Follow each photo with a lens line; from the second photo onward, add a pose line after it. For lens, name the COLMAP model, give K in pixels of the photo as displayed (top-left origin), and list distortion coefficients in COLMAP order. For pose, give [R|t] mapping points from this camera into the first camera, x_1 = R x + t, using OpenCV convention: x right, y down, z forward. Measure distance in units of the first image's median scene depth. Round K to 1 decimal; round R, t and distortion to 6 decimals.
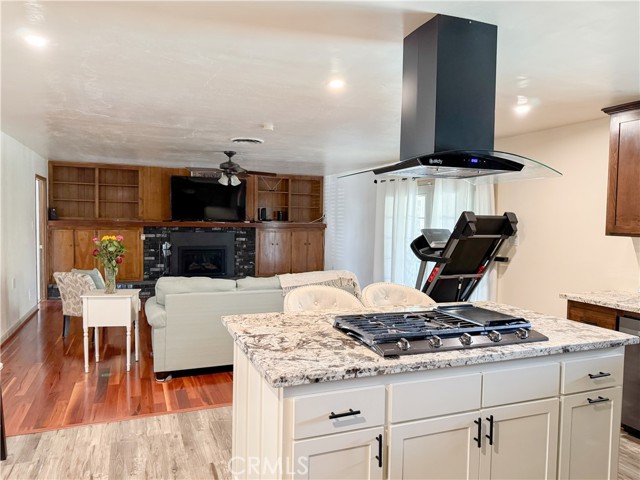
lens RADIAL K [[478.5, 0, 319.8], [0, 478.5, 241.9], [0, 0, 1]] dist [-0.054987, -0.002755]
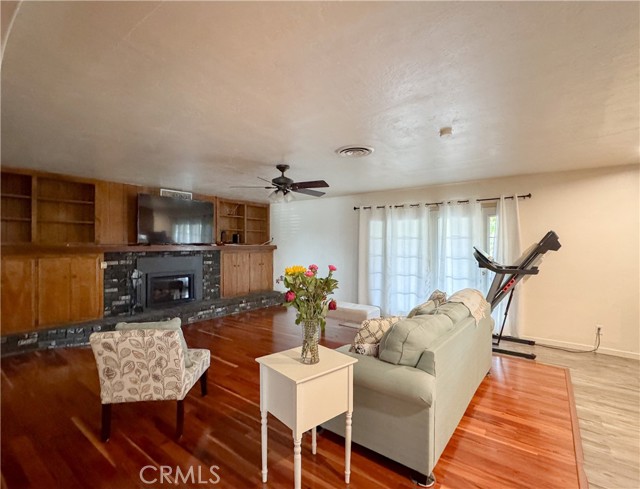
lens RADIAL K [[327.0, 0, 318.1], [0, 327.0, 242.1], [0, 0, 1]] dist [-0.015754, 0.000184]
pose [[0.869102, -0.015267, 0.494396, -0.322941], [0.040241, 0.998393, -0.039911, -0.012496], [-0.492992, 0.054582, 0.868320, 0.320666]]
